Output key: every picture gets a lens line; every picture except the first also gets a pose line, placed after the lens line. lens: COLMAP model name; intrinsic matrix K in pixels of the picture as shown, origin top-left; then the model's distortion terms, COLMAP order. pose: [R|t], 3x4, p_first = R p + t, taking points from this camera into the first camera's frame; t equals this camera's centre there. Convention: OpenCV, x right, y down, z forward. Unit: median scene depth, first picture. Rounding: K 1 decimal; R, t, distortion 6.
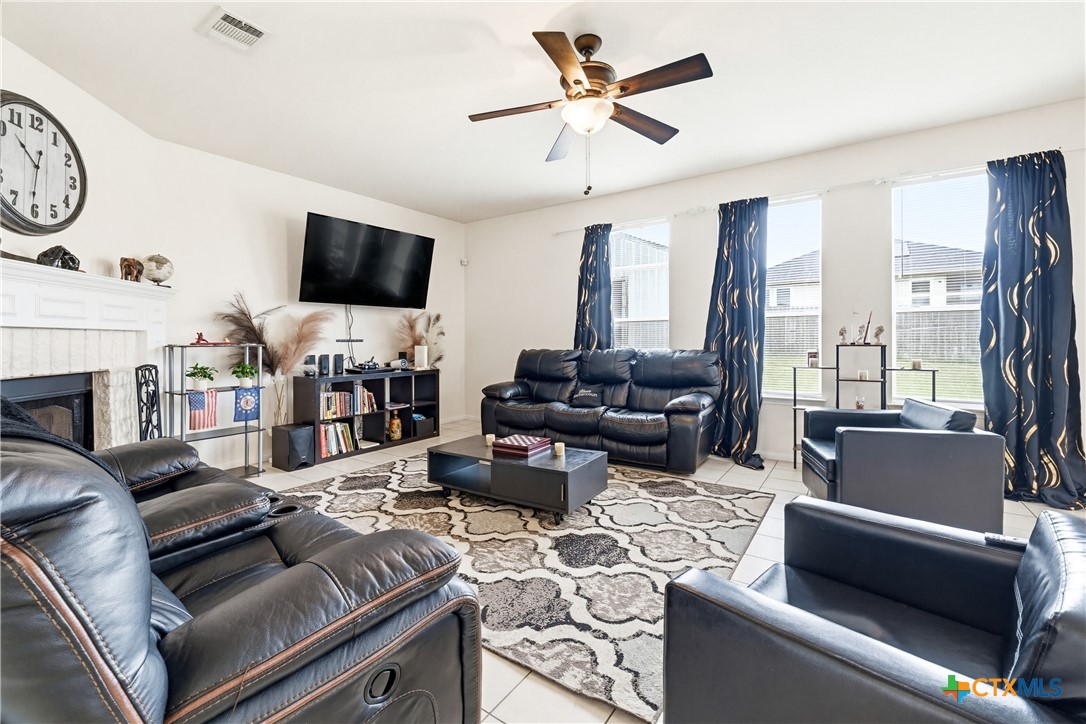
lens RADIAL K [[461.0, 0, 538.1], [0, 461.0, 339.4], [0, 0, 1]] dist [-0.004862, -0.001805]
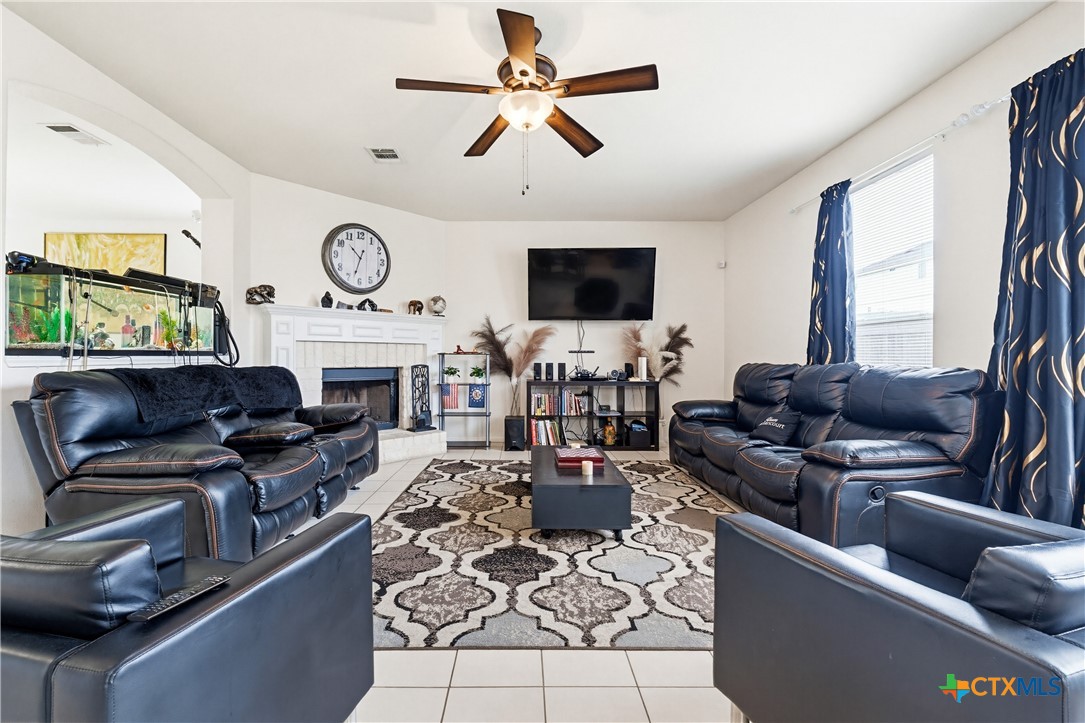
lens RADIAL K [[460.6, 0, 519.0], [0, 460.6, 358.5], [0, 0, 1]] dist [-0.004862, -0.001805]
pose [[0.570833, 0.013734, -0.820951, 0.662879], [-0.007901, 0.999906, 0.011234, 0.011515], [0.821028, 0.000073, 0.570888, 0.335766]]
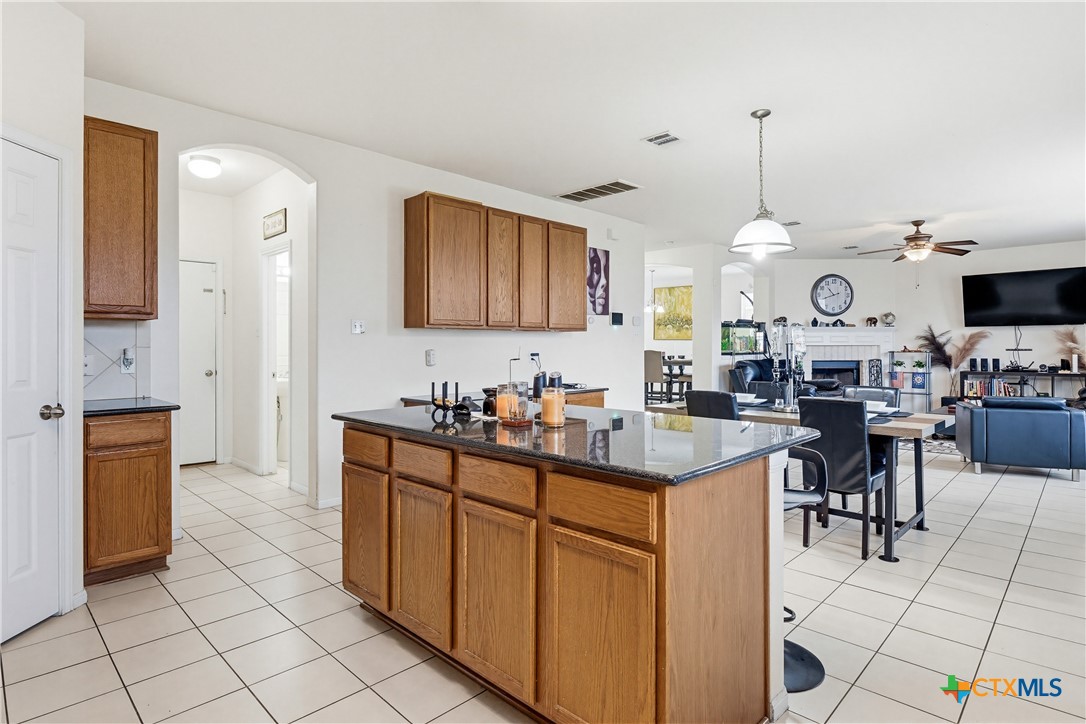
lens RADIAL K [[579.4, 0, 537.0], [0, 579.4, 348.8], [0, 0, 1]] dist [-0.000430, 0.002021]
pose [[-0.155137, 0.012782, -0.987810, 2.458437], [0.005309, 0.999913, 0.012105, -0.046631], [0.987879, -0.003367, -0.155191, -0.324857]]
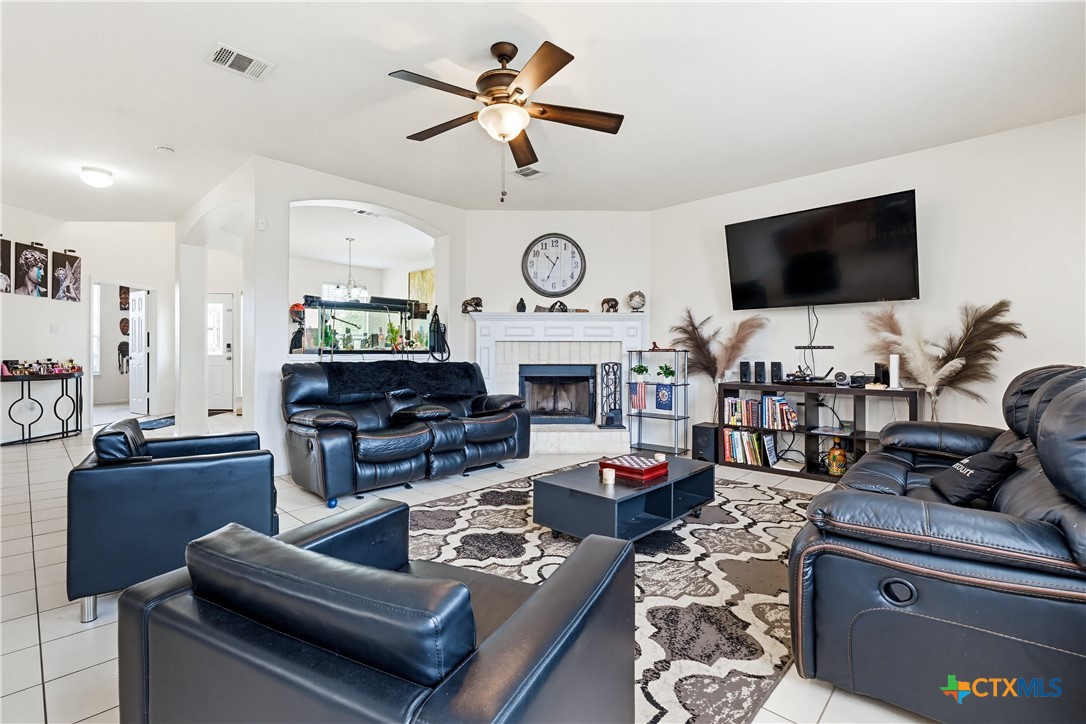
lens RADIAL K [[487.7, 0, 518.5], [0, 487.7, 357.4], [0, 0, 1]] dist [-0.005534, 0.000443]
pose [[-0.161410, 0.016717, -0.986746, 0.870981], [0.000372, 0.999857, 0.016878, 0.008034], [0.986887, 0.002357, -0.161393, 0.909480]]
